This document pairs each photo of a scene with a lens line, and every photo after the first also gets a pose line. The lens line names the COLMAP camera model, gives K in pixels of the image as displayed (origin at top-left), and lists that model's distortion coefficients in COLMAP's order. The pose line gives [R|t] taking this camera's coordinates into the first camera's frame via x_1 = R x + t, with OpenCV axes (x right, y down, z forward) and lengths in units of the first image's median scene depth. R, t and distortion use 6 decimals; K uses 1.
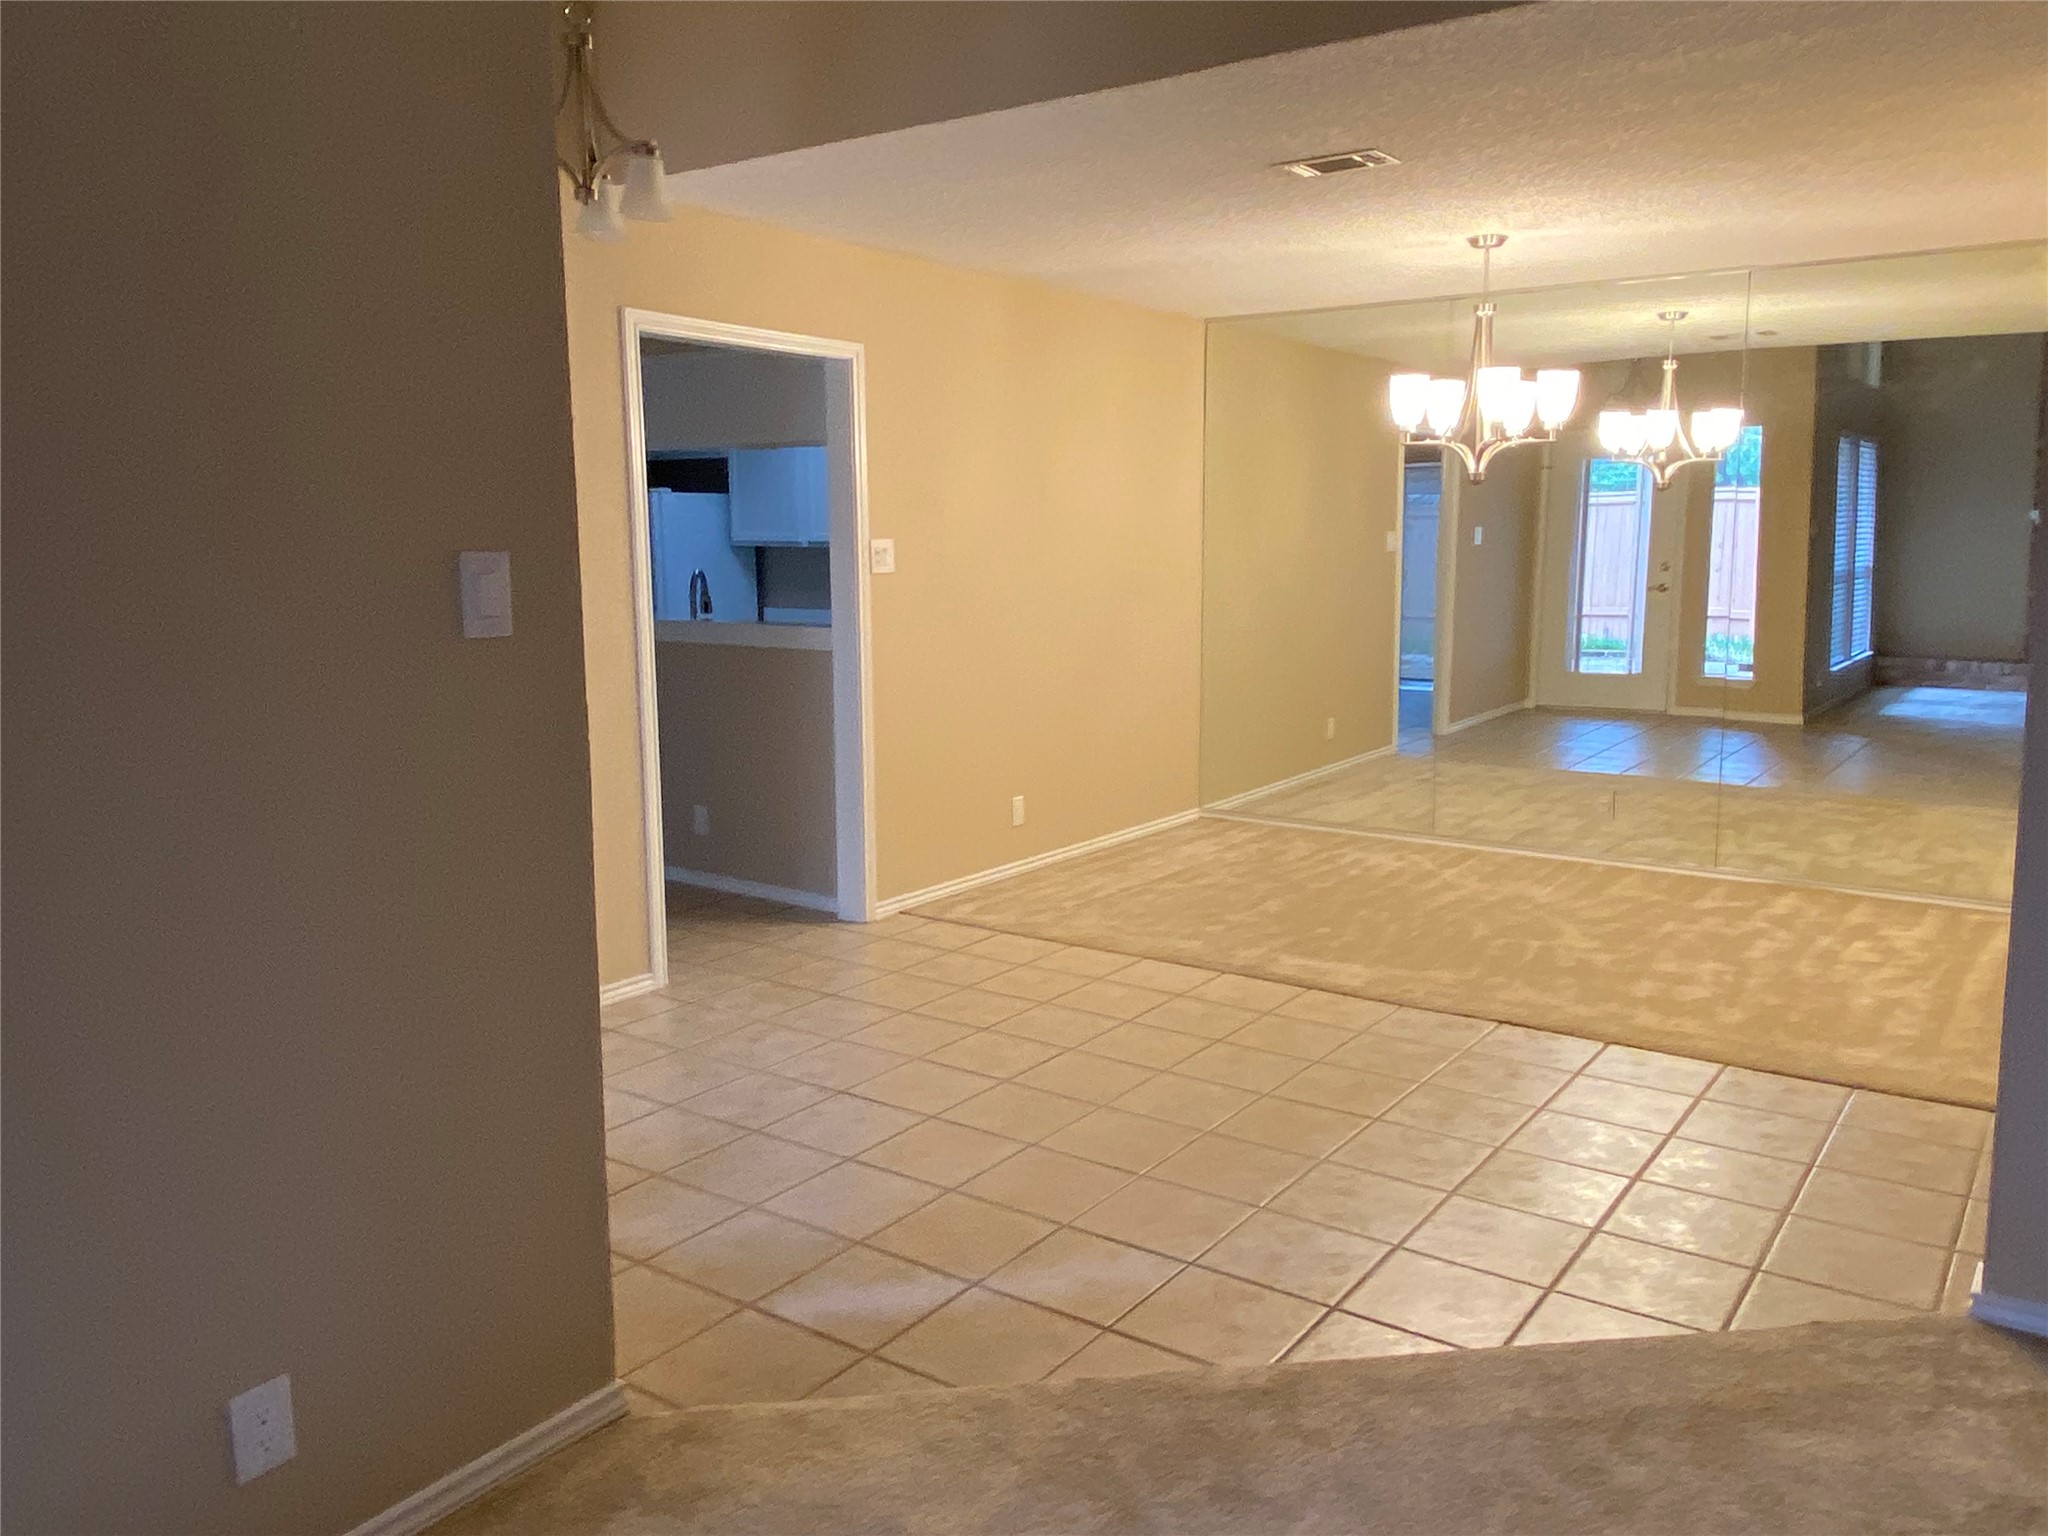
lens RADIAL K [[1542.6, 0, 1024.7], [0, 1542.6, 765.6], [0, 0, 1]] dist [0.042888, 0.000025]
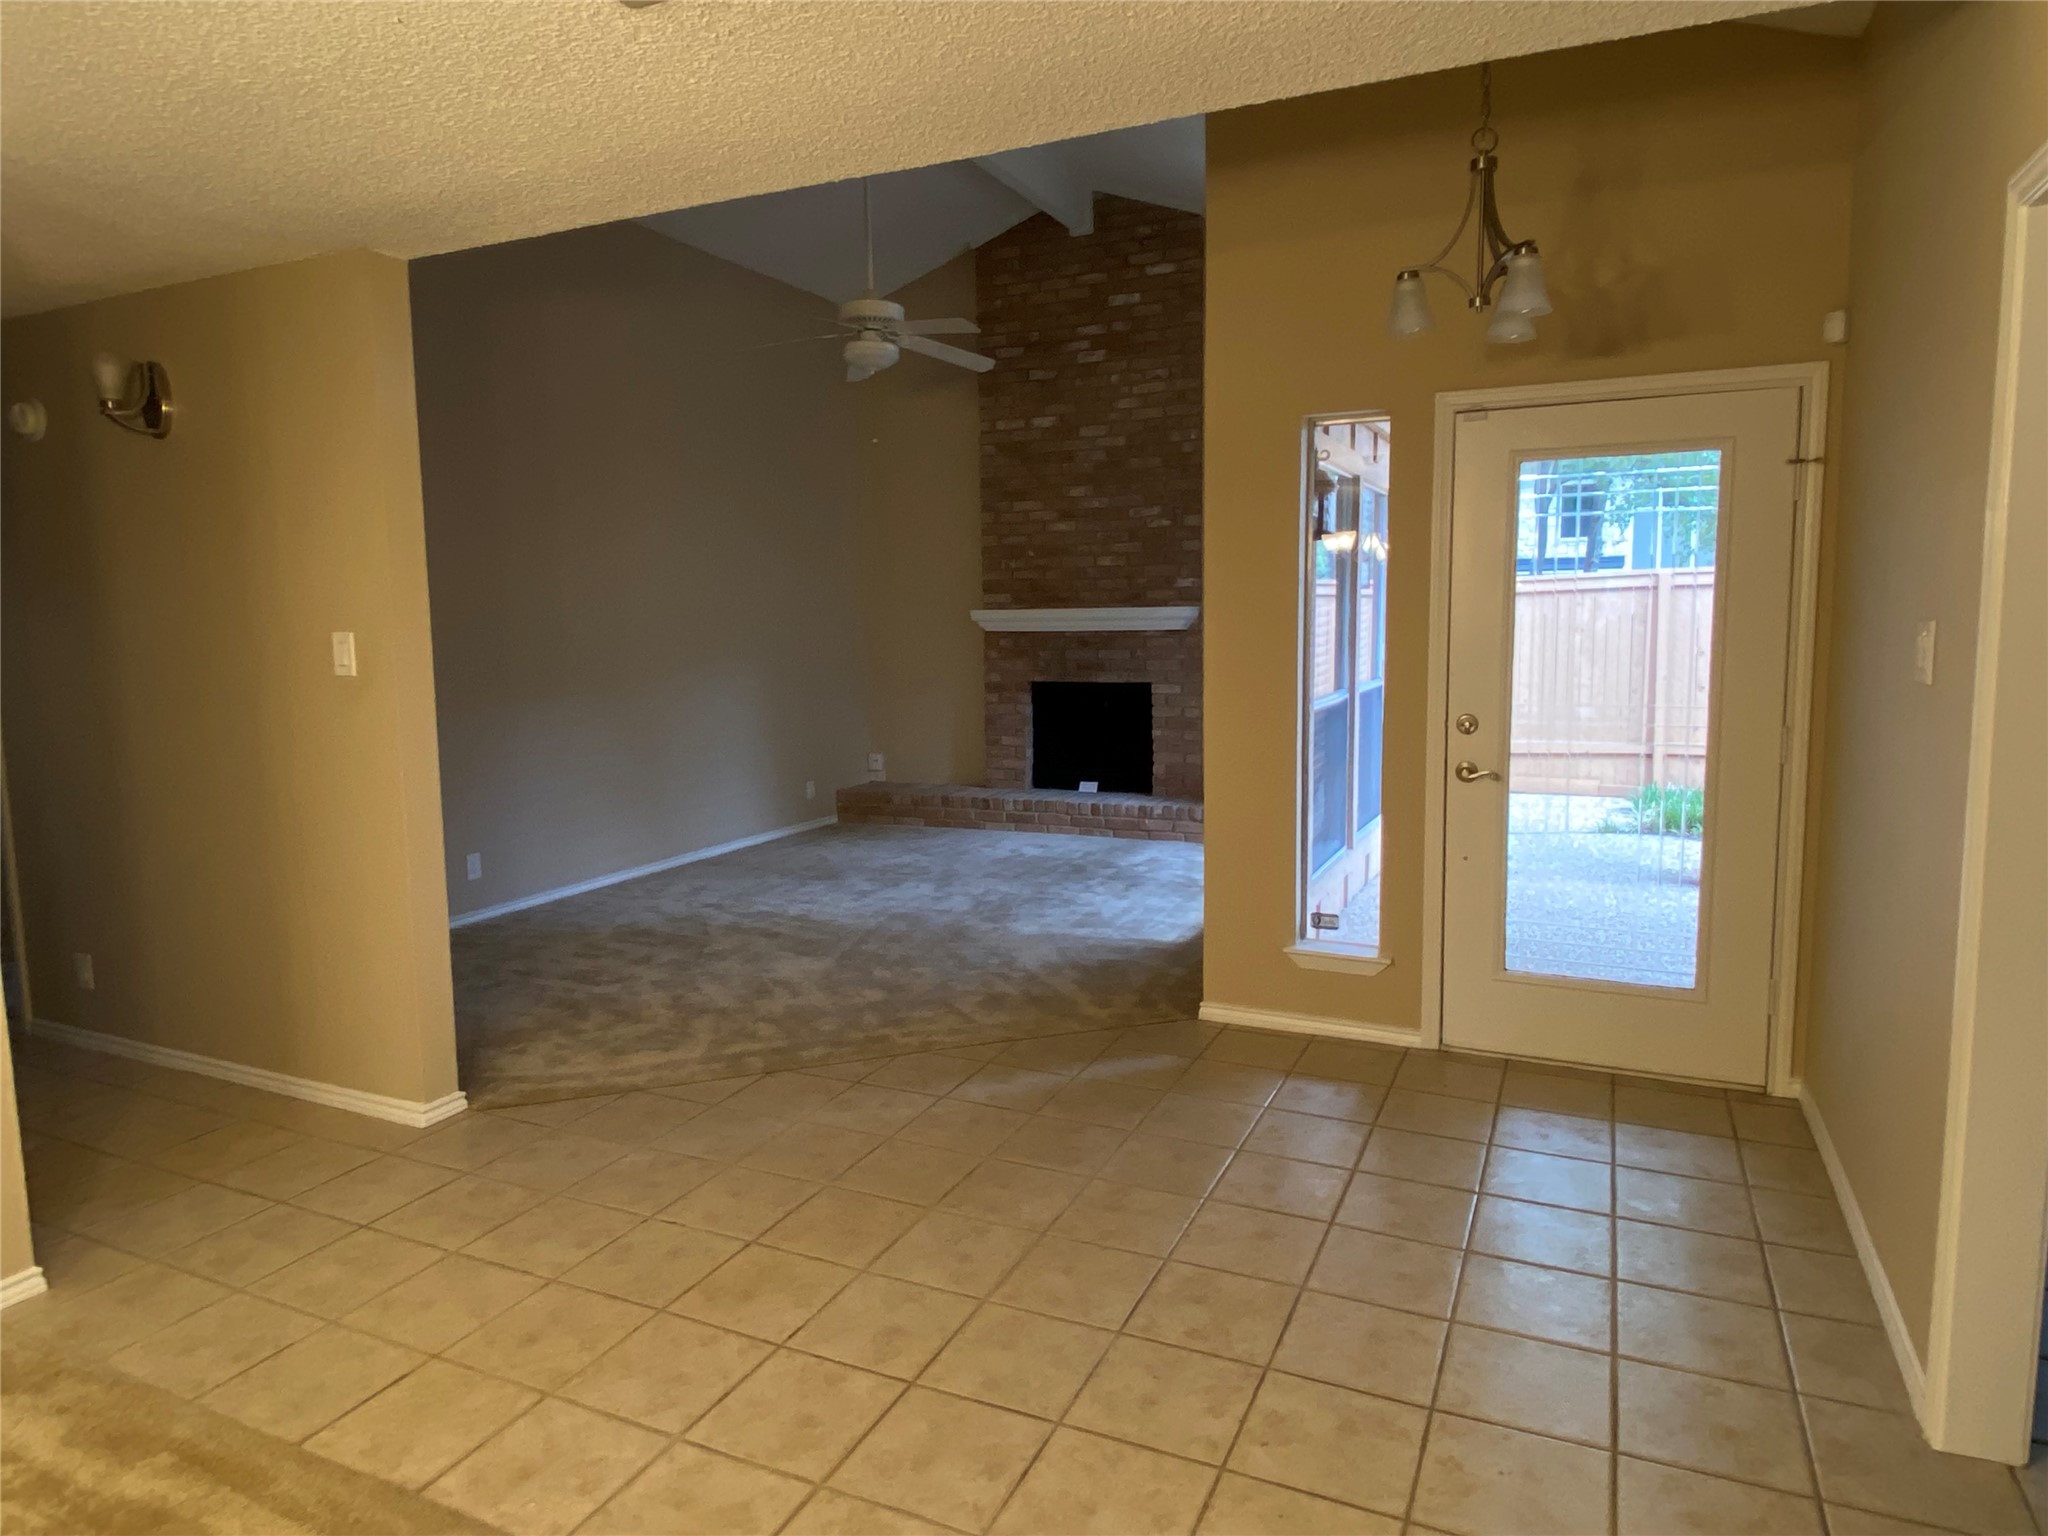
lens RADIAL K [[1242.1, 0, 1024.6], [0, 1242.1, 763.4], [0, 0, 1]] dist [0.031313, -0.012864]
pose [[-0.983555, 0.042822, -0.175461, 0.152809], [-0.006396, 0.962620, 0.270782, -0.193873], [0.180497, 0.267451, -0.946515, 1.302302]]
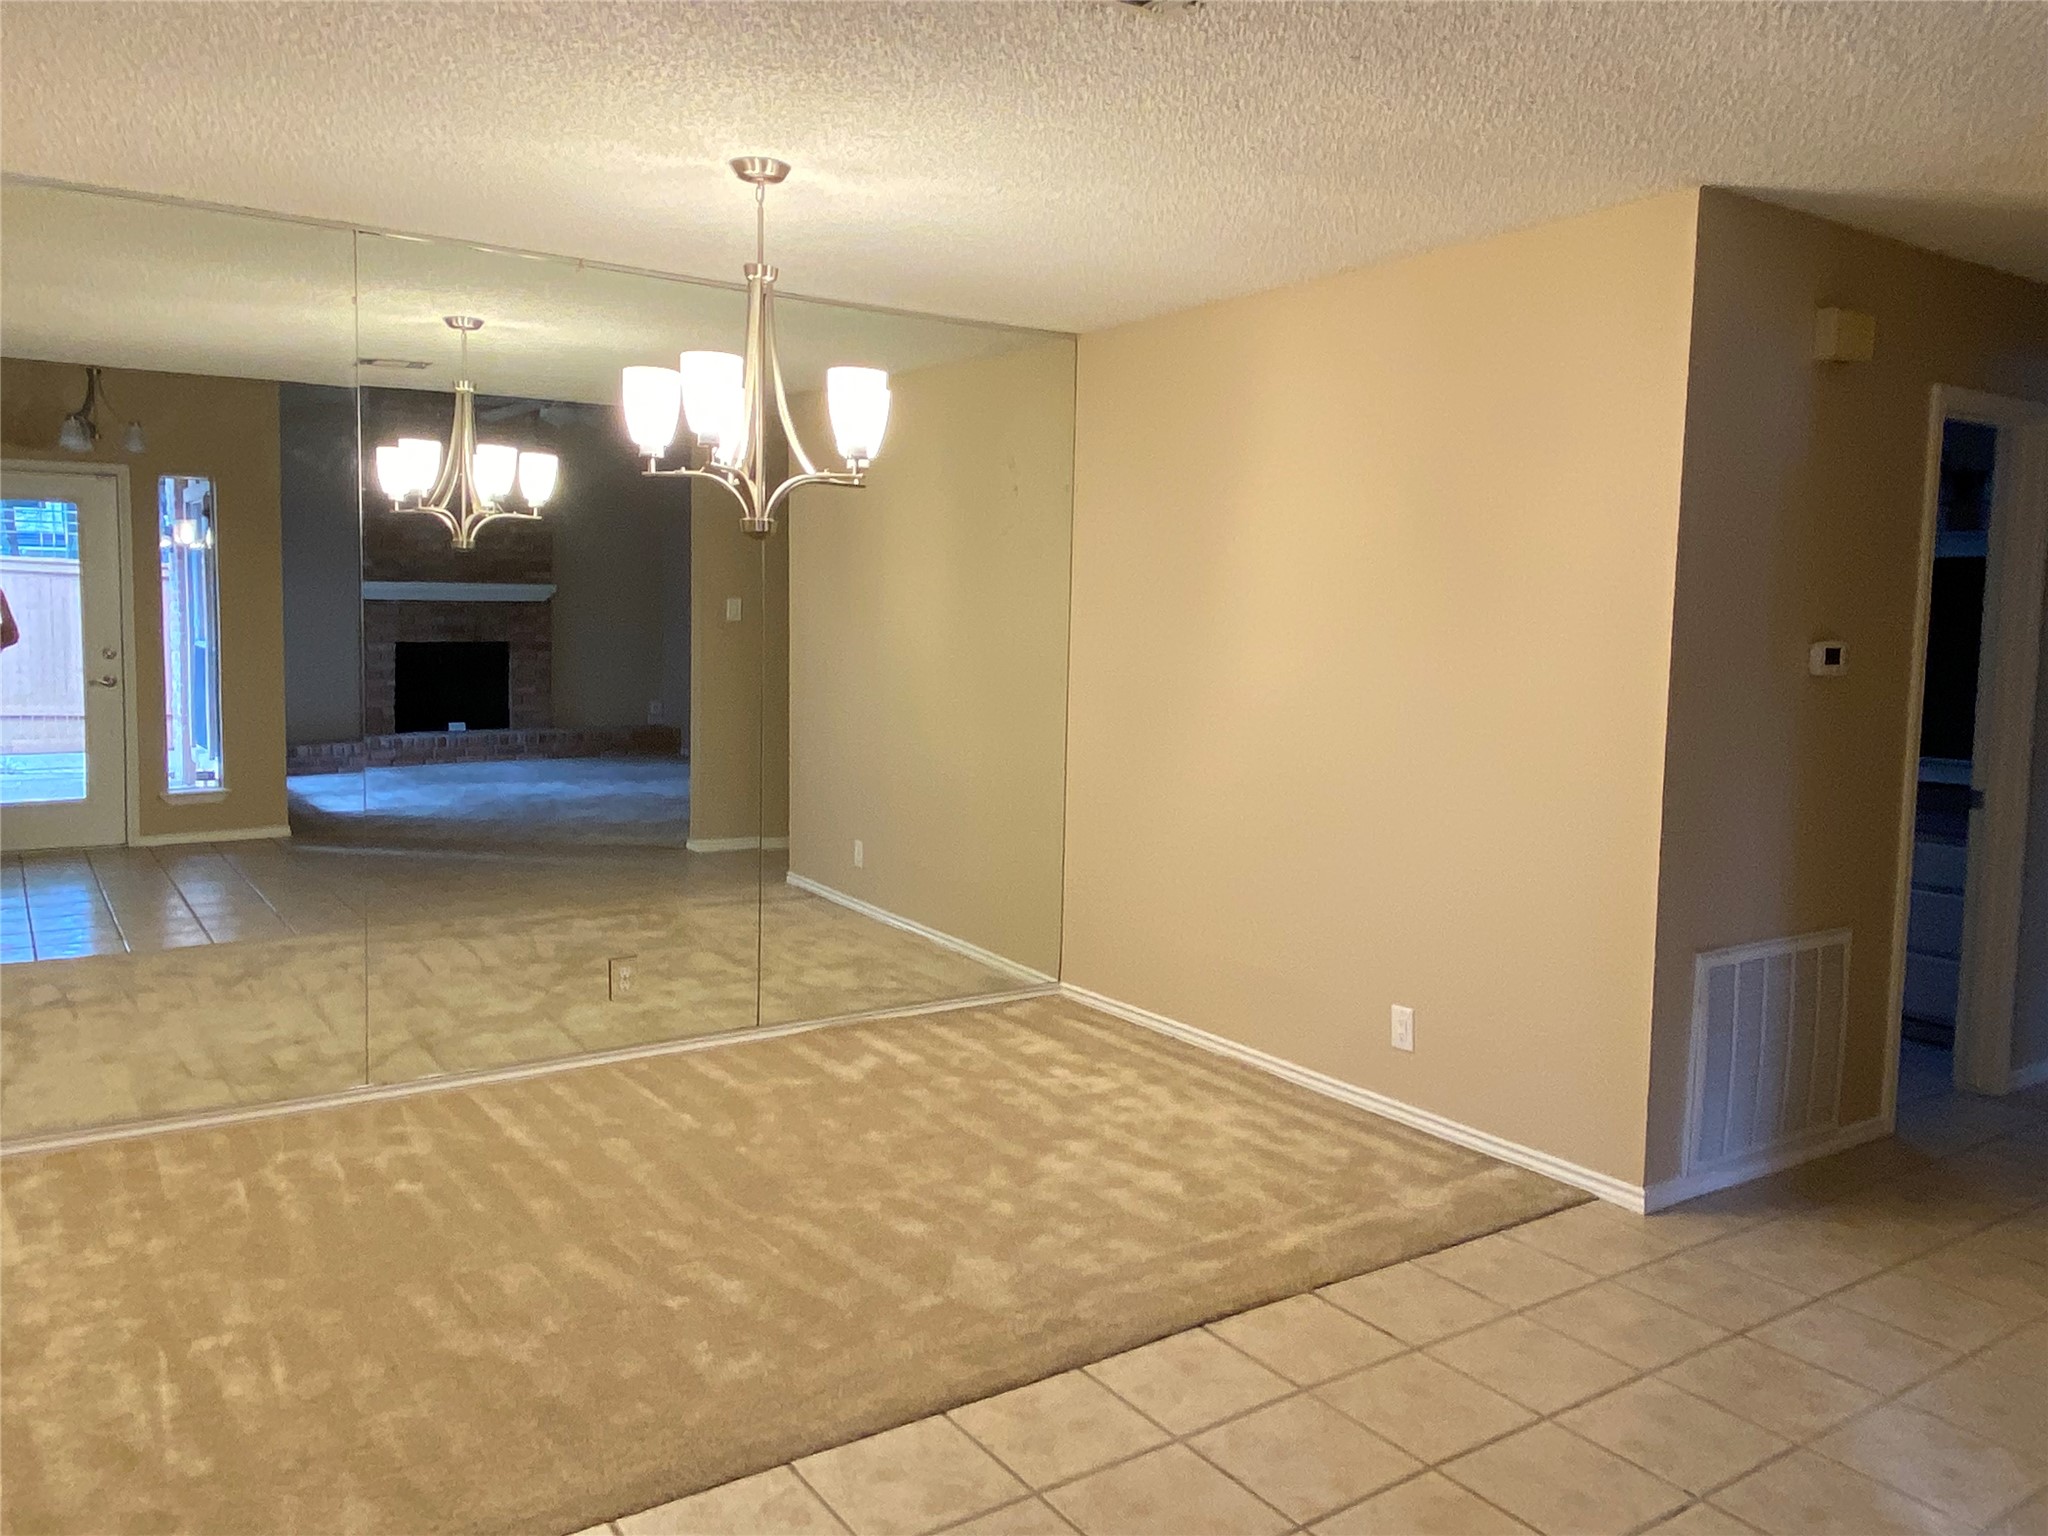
lens RADIAL K [[1542.6, 0, 1022.8], [0, 1542.6, 761.5], [0, 0, 1]] dist [0.042888, 0.000025]
pose [[0.354004, -0.076800, 0.932085, -0.307248], [0.127718, 0.991256, 0.033169, -0.101507], [-0.926482, 0.107302, 0.360718, 0.746913]]
